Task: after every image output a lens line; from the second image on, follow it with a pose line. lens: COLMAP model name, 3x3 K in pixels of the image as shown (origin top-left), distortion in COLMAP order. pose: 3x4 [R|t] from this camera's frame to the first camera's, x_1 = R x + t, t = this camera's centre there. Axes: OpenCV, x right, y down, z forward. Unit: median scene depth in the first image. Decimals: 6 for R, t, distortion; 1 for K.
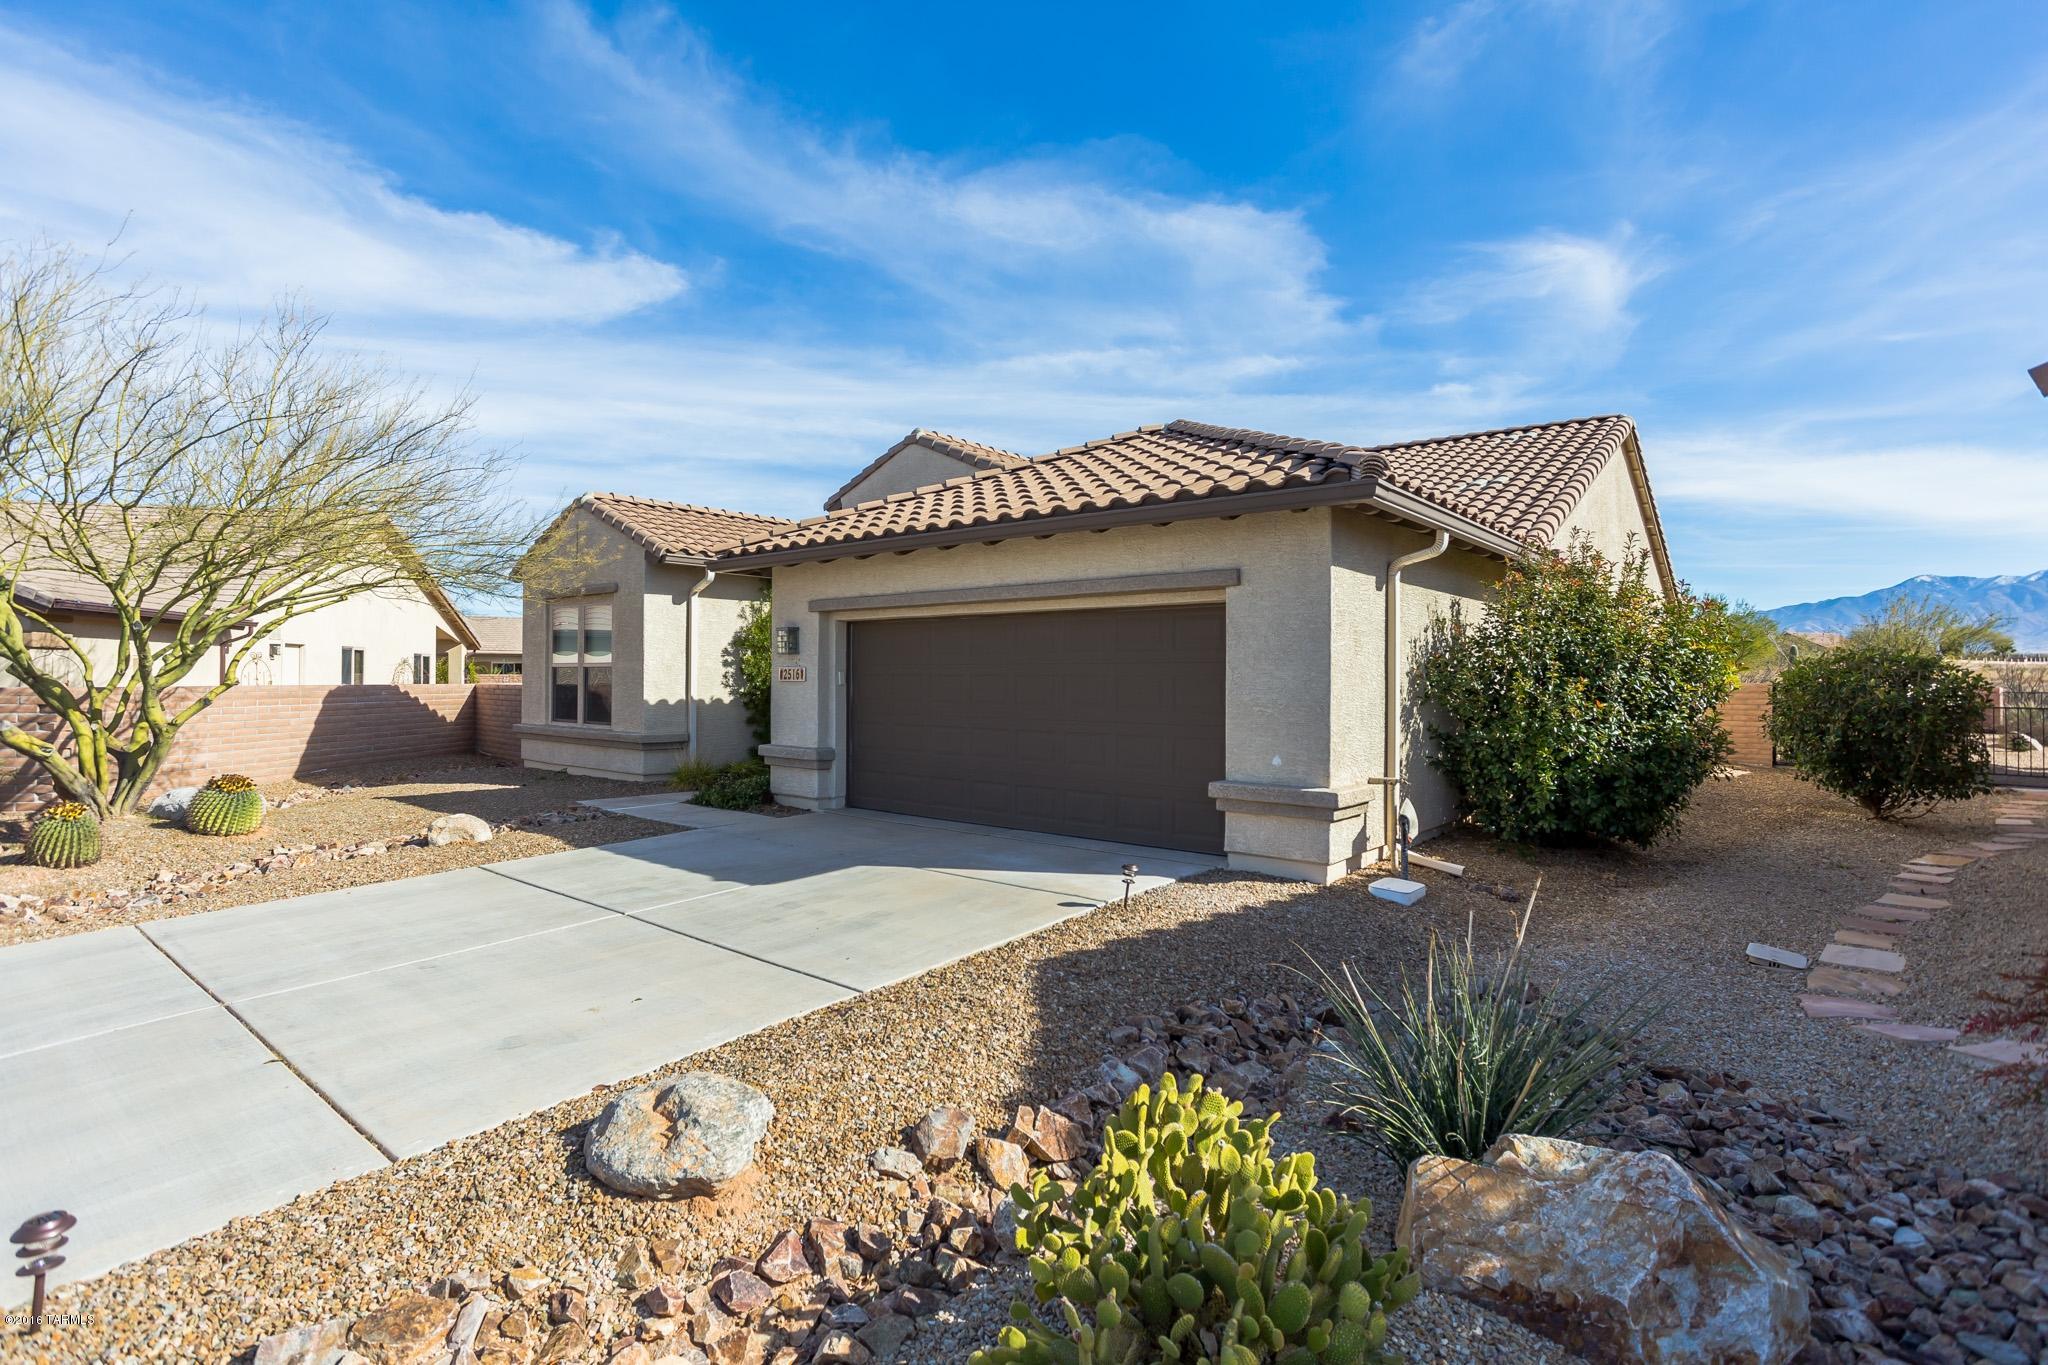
lens RADIAL K [[1017.5, 0, 1007.0], [0, 1017.5, 677.0], [0, 0, 1]] dist [-0.048285, 0.038520]
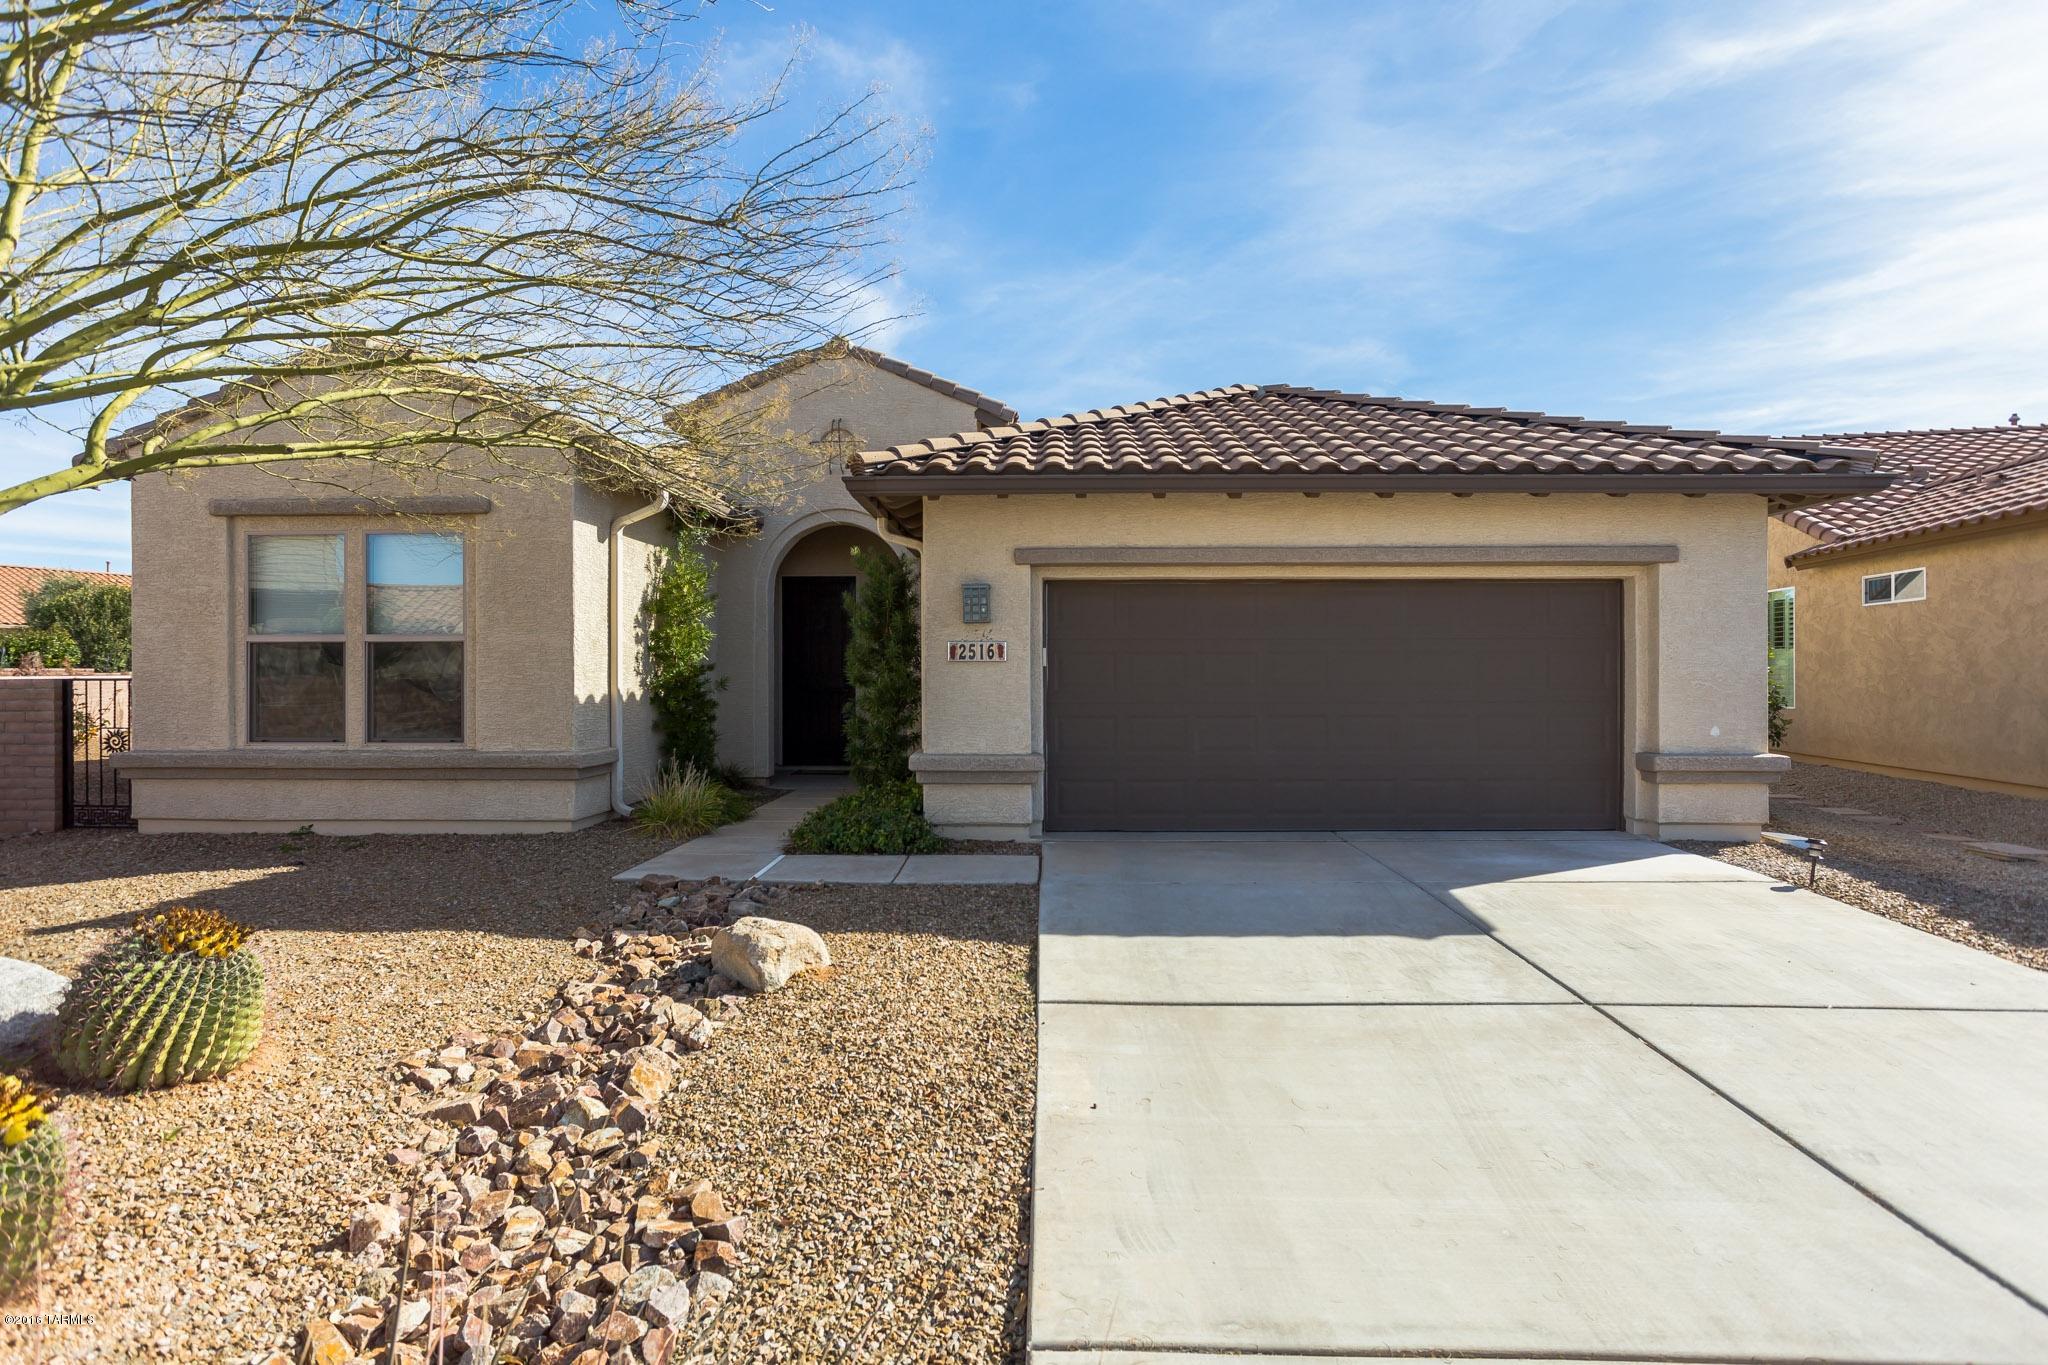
lens RADIAL K [[1017.5, 0, 1007.0], [0, 1017.5, 677.0], [0, 0, 1]] dist [-0.048285, 0.038520]
pose [[0.773805, -0.009459, 0.633353, -0.638868], [0.005411, 0.999951, 0.008324, 0.009145], [-0.633400, -0.003014, 0.773818, 0.438962]]
